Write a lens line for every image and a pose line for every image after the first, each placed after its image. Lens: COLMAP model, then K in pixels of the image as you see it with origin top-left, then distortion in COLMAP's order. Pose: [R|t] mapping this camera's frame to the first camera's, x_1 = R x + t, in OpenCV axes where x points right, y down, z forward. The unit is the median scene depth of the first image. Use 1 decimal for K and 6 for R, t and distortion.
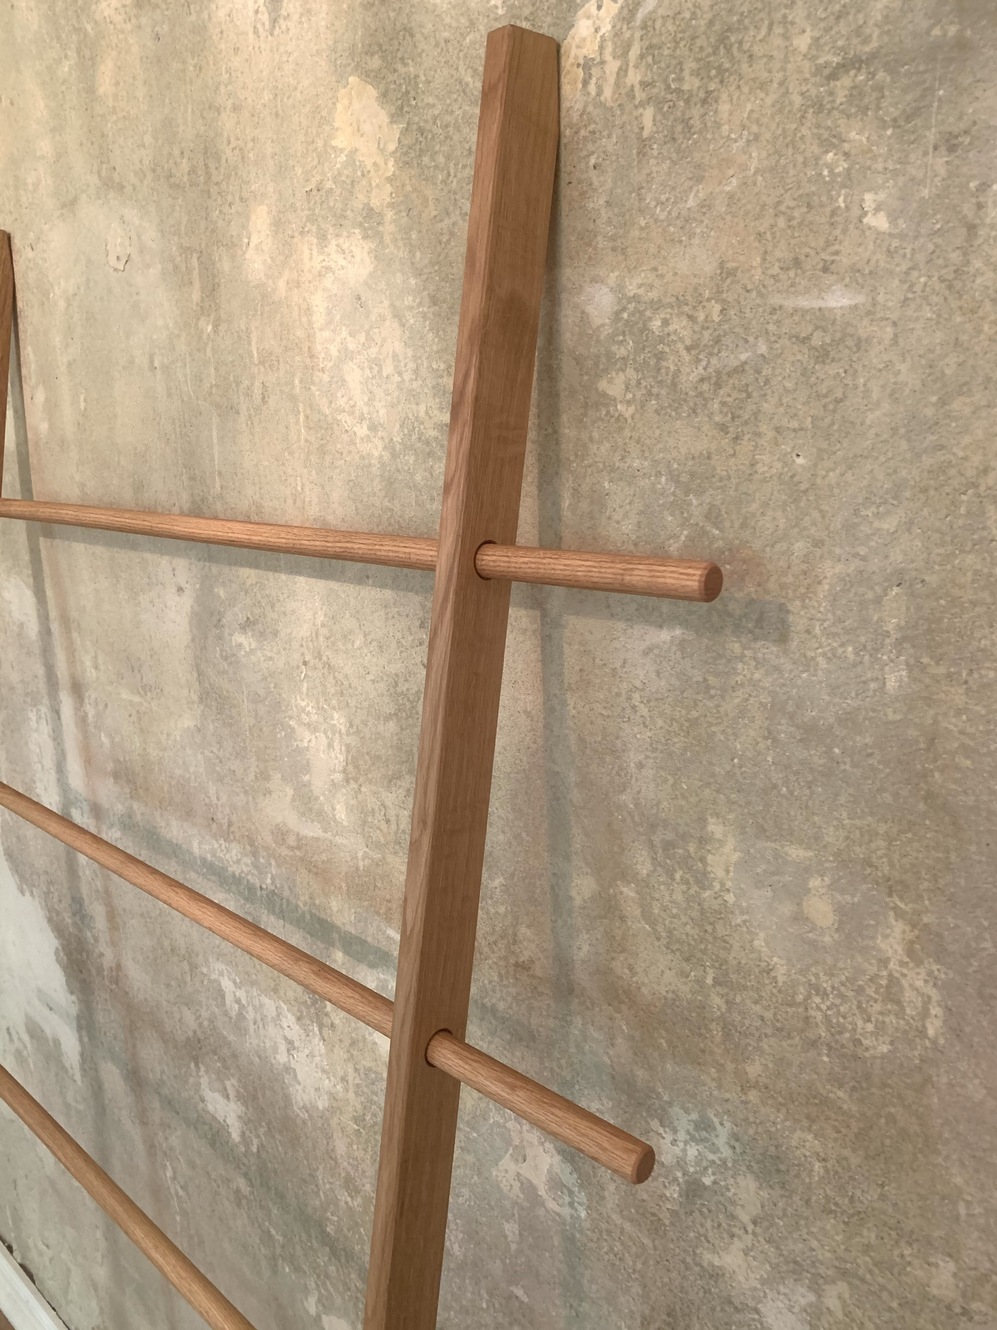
lens RADIAL K [[1022.8, 0, 491.2], [0, 1022.8, 641.2], [0, 0, 1]] dist [0.015984, -0.010562]
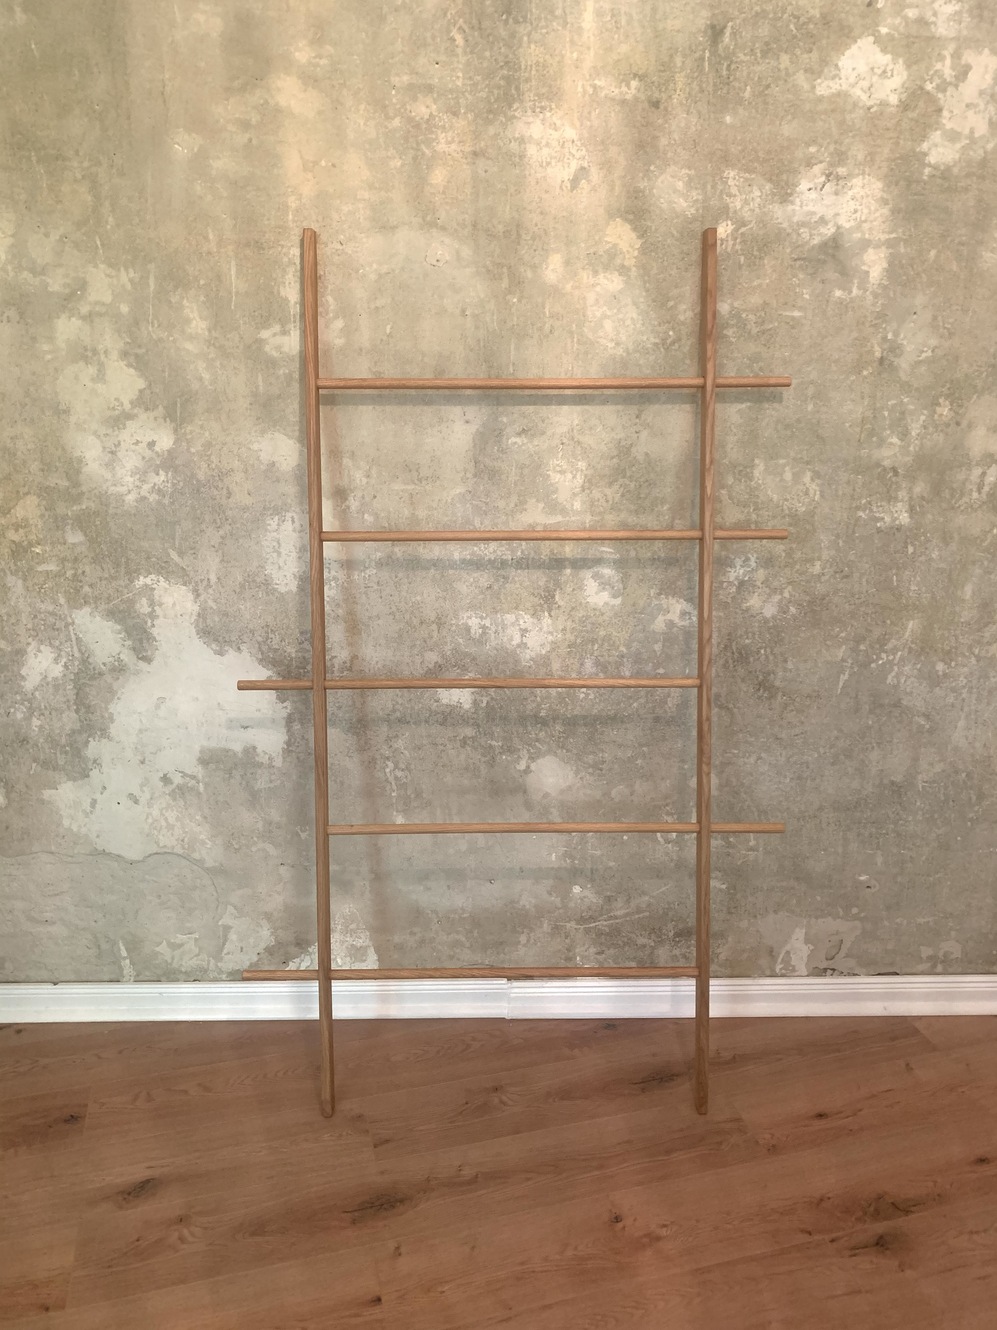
lens RADIAL K [[1022.8, 0, 500.6], [0, 1022.8, 655.6], [0, 0, 1]] dist [0.015984, -0.010562]
pose [[0.714654, -0.152347, 0.682686, -2.444806], [0.136882, 0.987583, 0.077096, 0.376150], [-0.685954, 0.038350, 0.726634, -0.780723]]
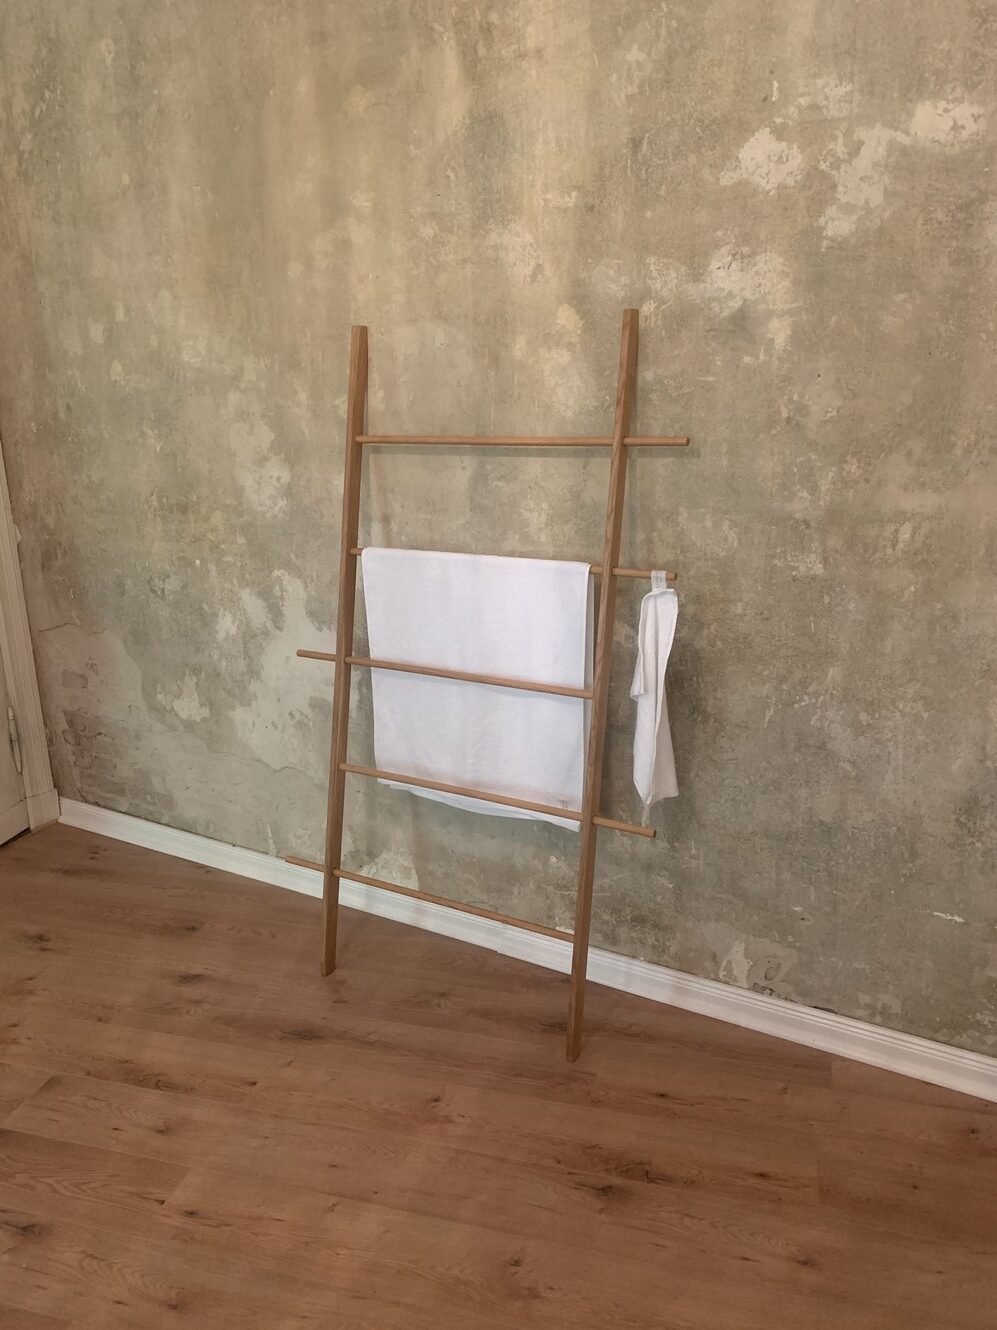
lens RADIAL K [[1022.8, 0, 502.2], [0, 1022.8, 652.7], [0, 0, 1]] dist [0.015984, -0.010562]
pose [[0.974108, -0.054394, 0.219441, -1.132689], [0.047286, 0.998177, 0.037519, 0.464269], [-0.221082, -0.026171, 0.974904, -2.273530]]
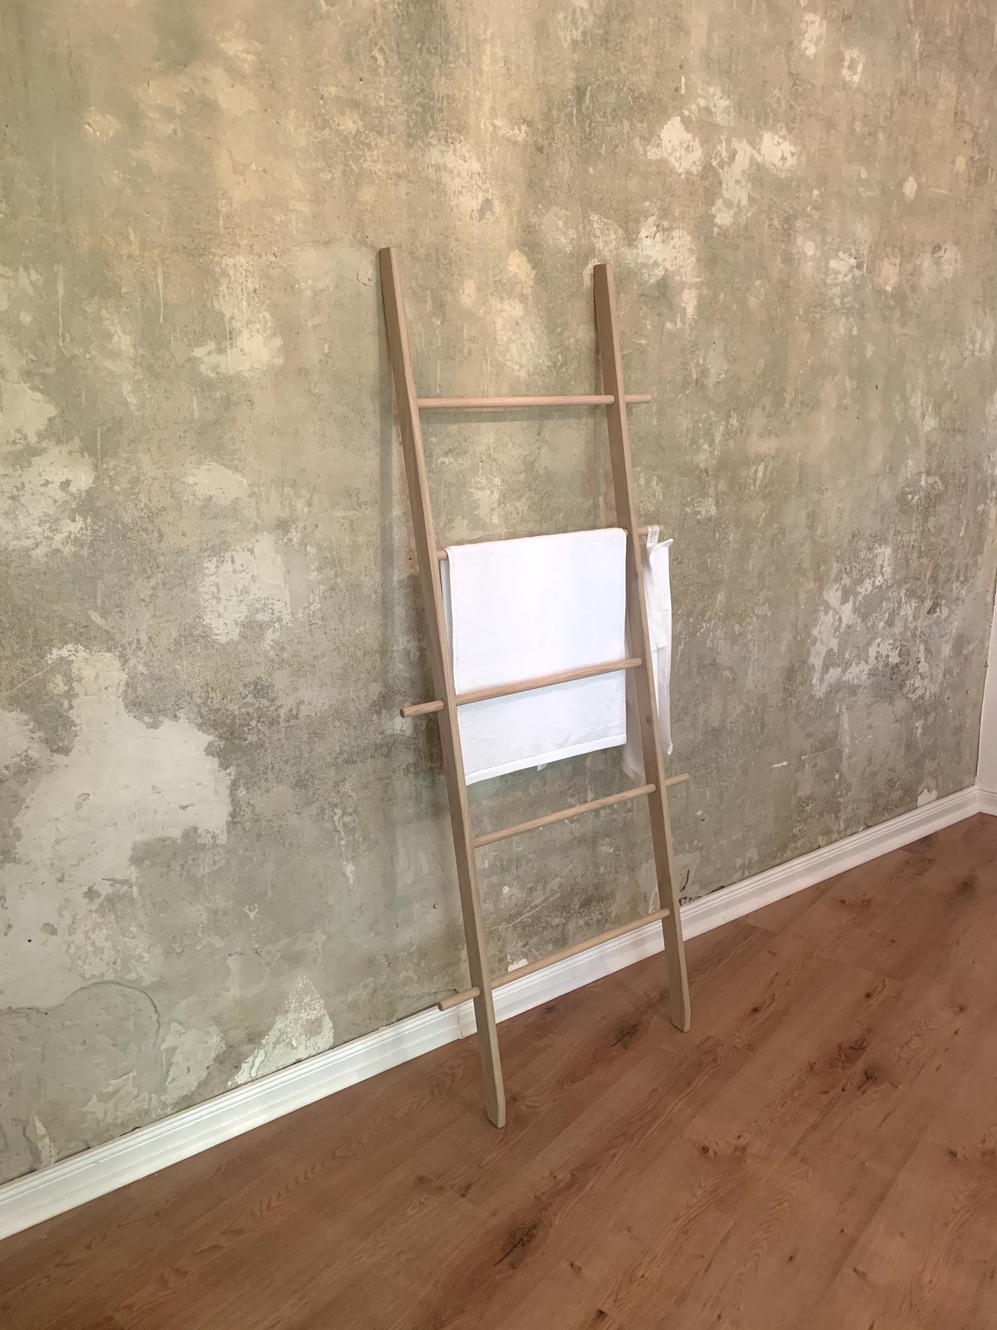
lens RADIAL K [[1022.8, 0, 501.6], [0, 1022.8, 651.9], [0, 0, 1]] dist [0.015984, -0.010562]
pose [[0.183468, -0.205630, 0.961278, -3.253273], [0.231300, 0.959453, 0.161093, 0.093678], [-0.955426, 0.192788, 0.223591, 0.579742]]
